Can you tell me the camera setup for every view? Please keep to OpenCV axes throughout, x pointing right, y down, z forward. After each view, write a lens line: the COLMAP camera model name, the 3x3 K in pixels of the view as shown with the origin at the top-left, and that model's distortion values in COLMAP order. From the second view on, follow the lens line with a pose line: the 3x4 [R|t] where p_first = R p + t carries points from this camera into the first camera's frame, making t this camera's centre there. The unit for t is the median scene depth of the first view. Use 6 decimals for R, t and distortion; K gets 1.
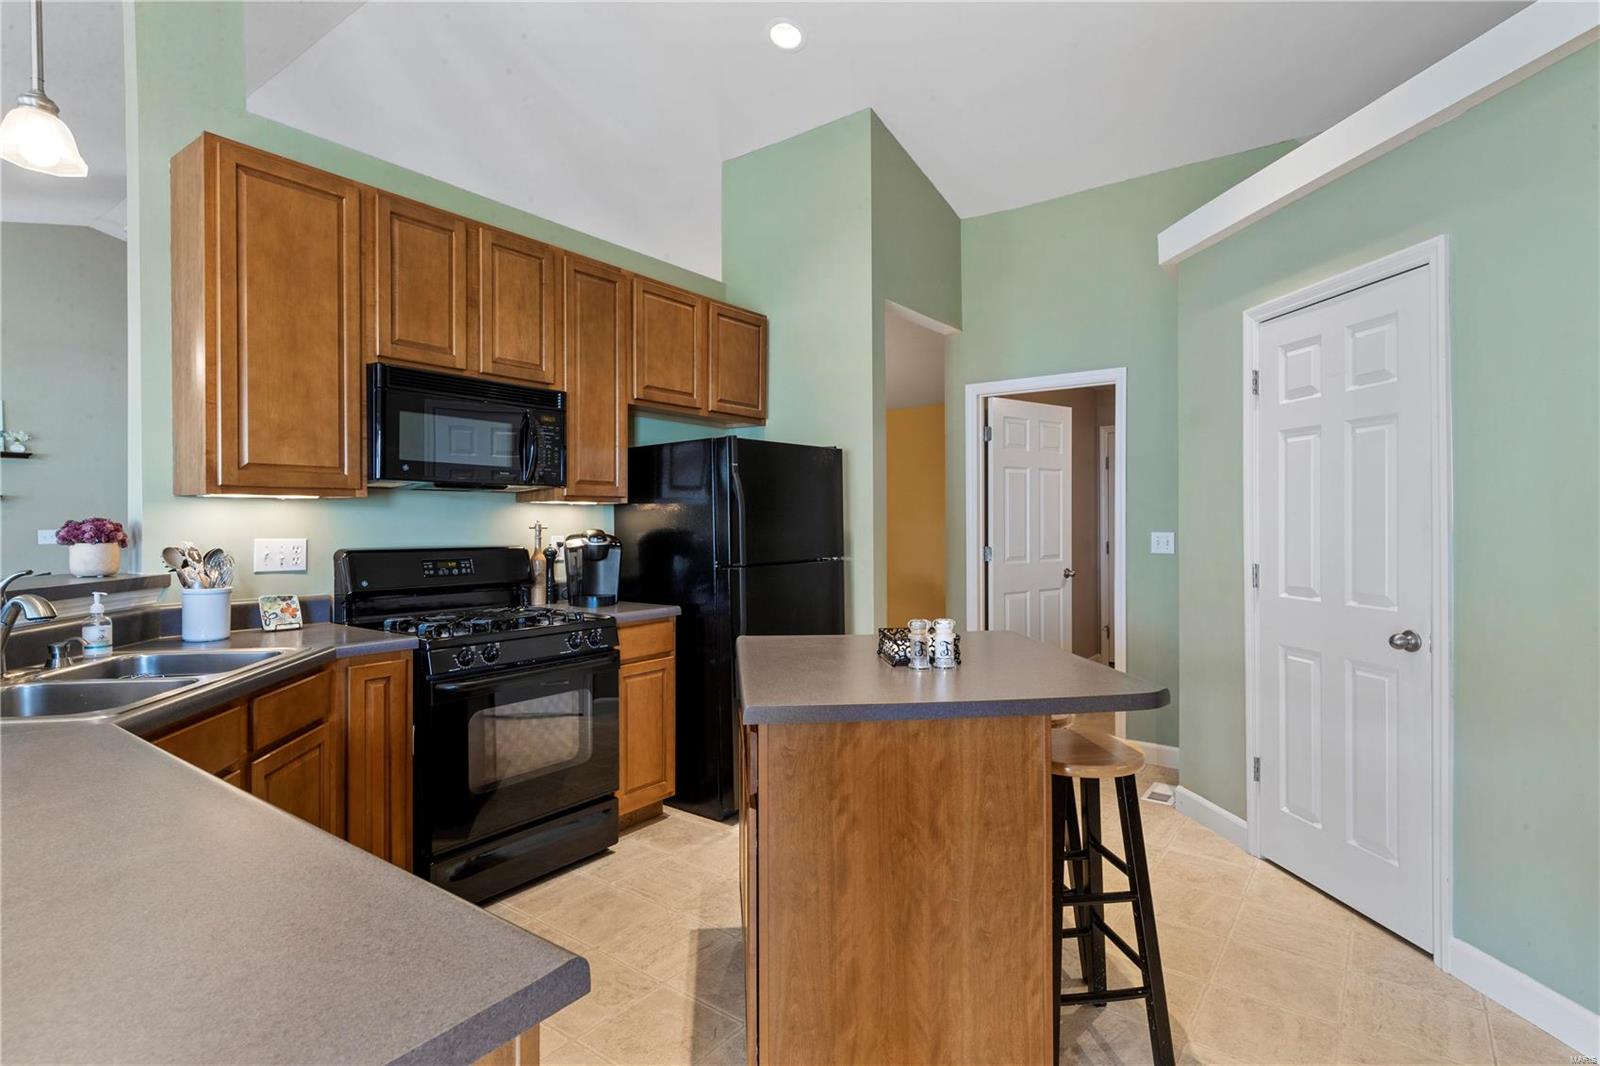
lens RADIAL K [[804.7, 0, 797.1], [0, 804.7, 522.3], [0, 0, 1]] dist [0.002937, 0.000684]
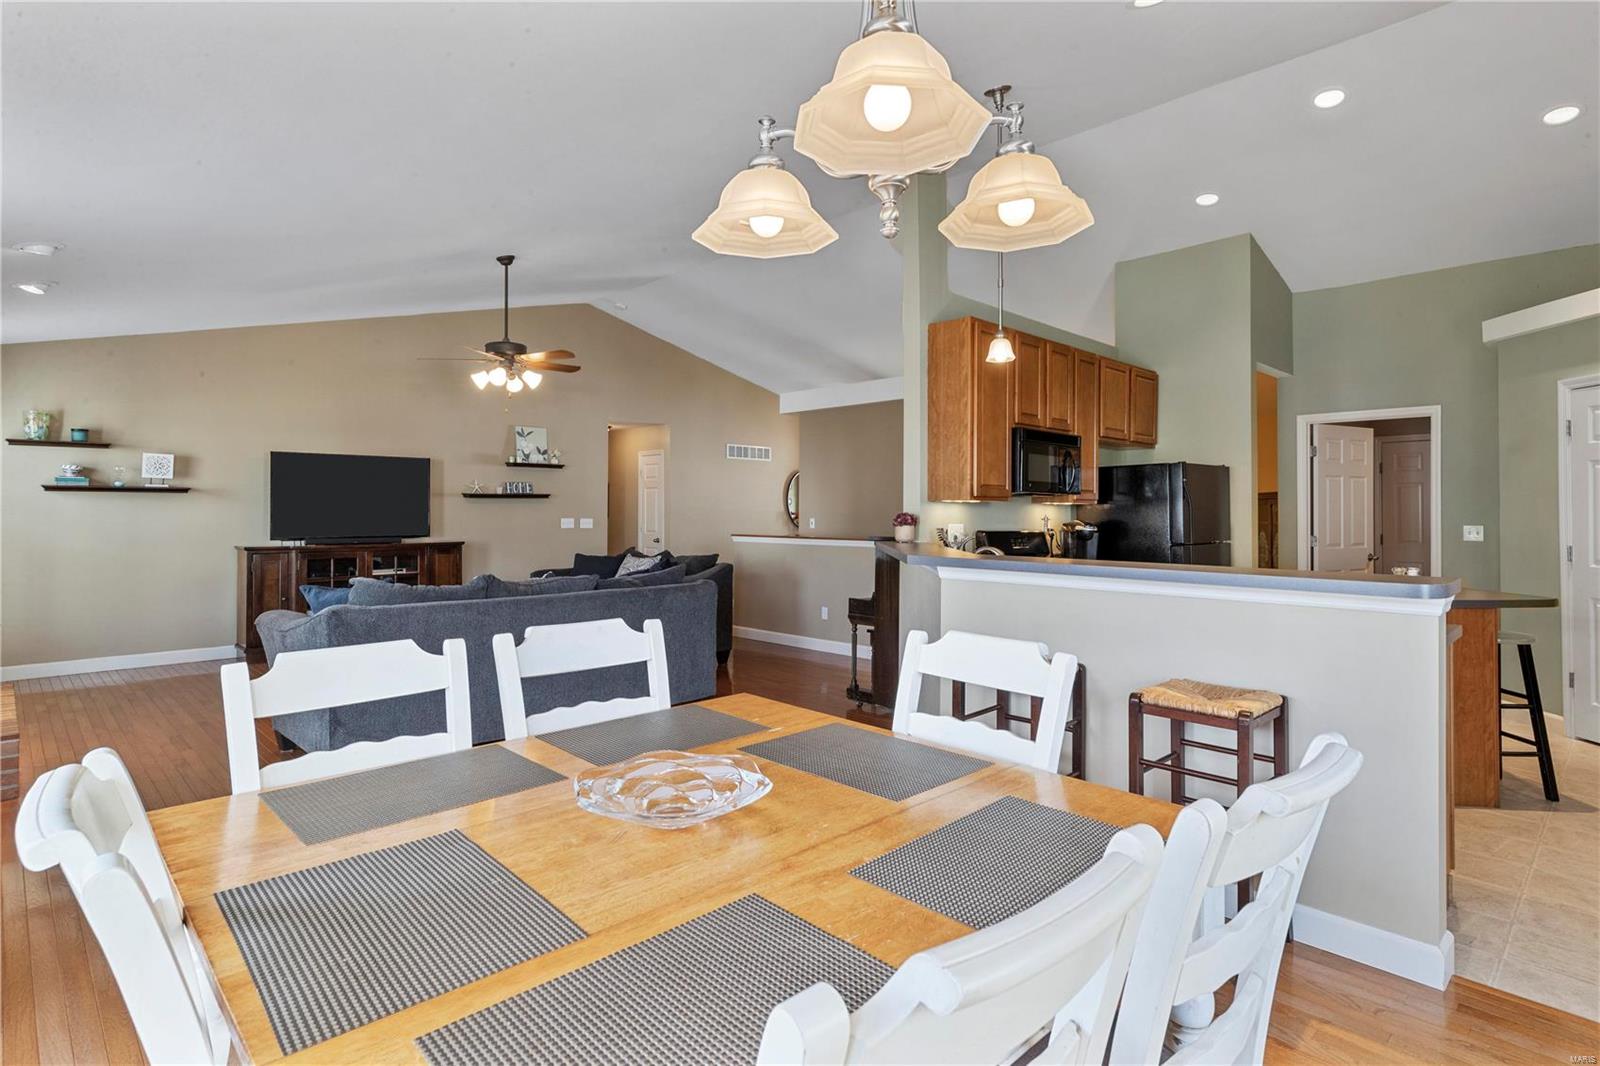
lens RADIAL K [[787.0, 0, 836.5], [0, 787.0, 501.9], [0, 0, 1]] dist [0.001841, 0.000026]
pose [[0.986687, 0.003181, -0.162599, -0.505051], [-0.005855, 0.999855, -0.015973, -0.000163], [0.162525, 0.016712, 0.986563, -0.634907]]
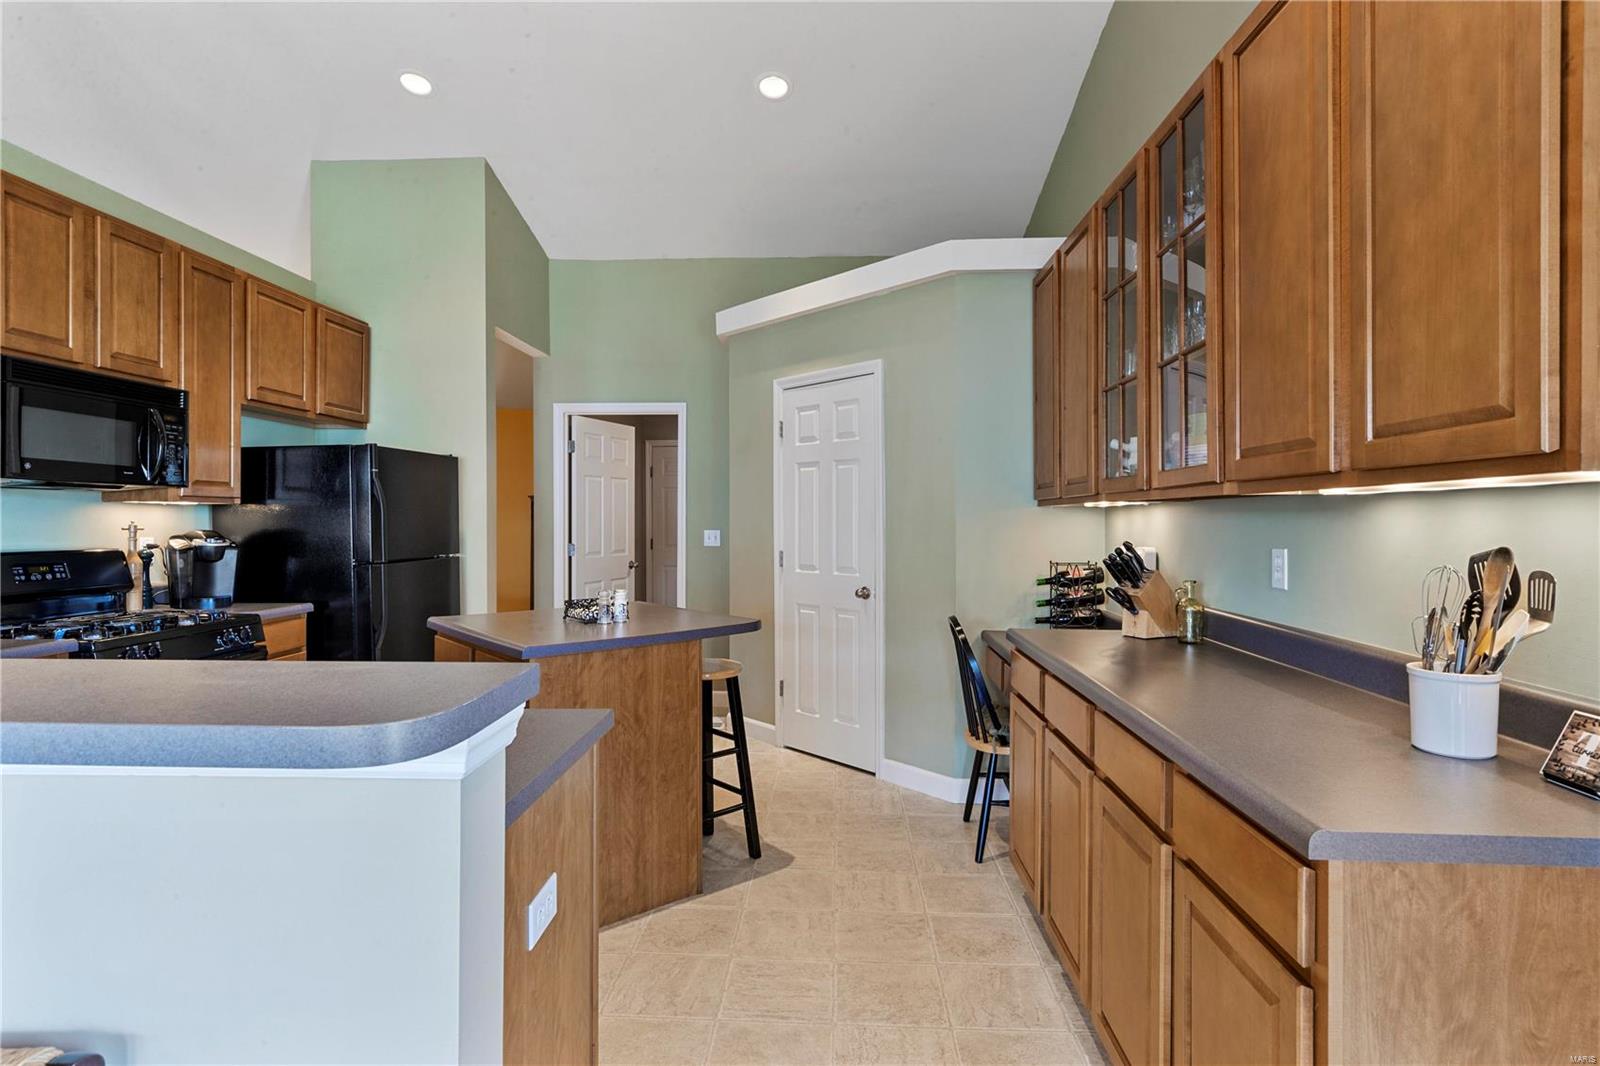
lens RADIAL K [[804.7, 0, 797.1], [0, 804.7, 522.3], [0, 0, 1]] dist [0.002937, 0.000684]
pose [[0.833228, -0.000059, 0.552929, -0.207319], [-0.000478, 1.000000, 0.000827, -0.002135], [-0.552929, -0.000954, 0.833228, -0.233293]]
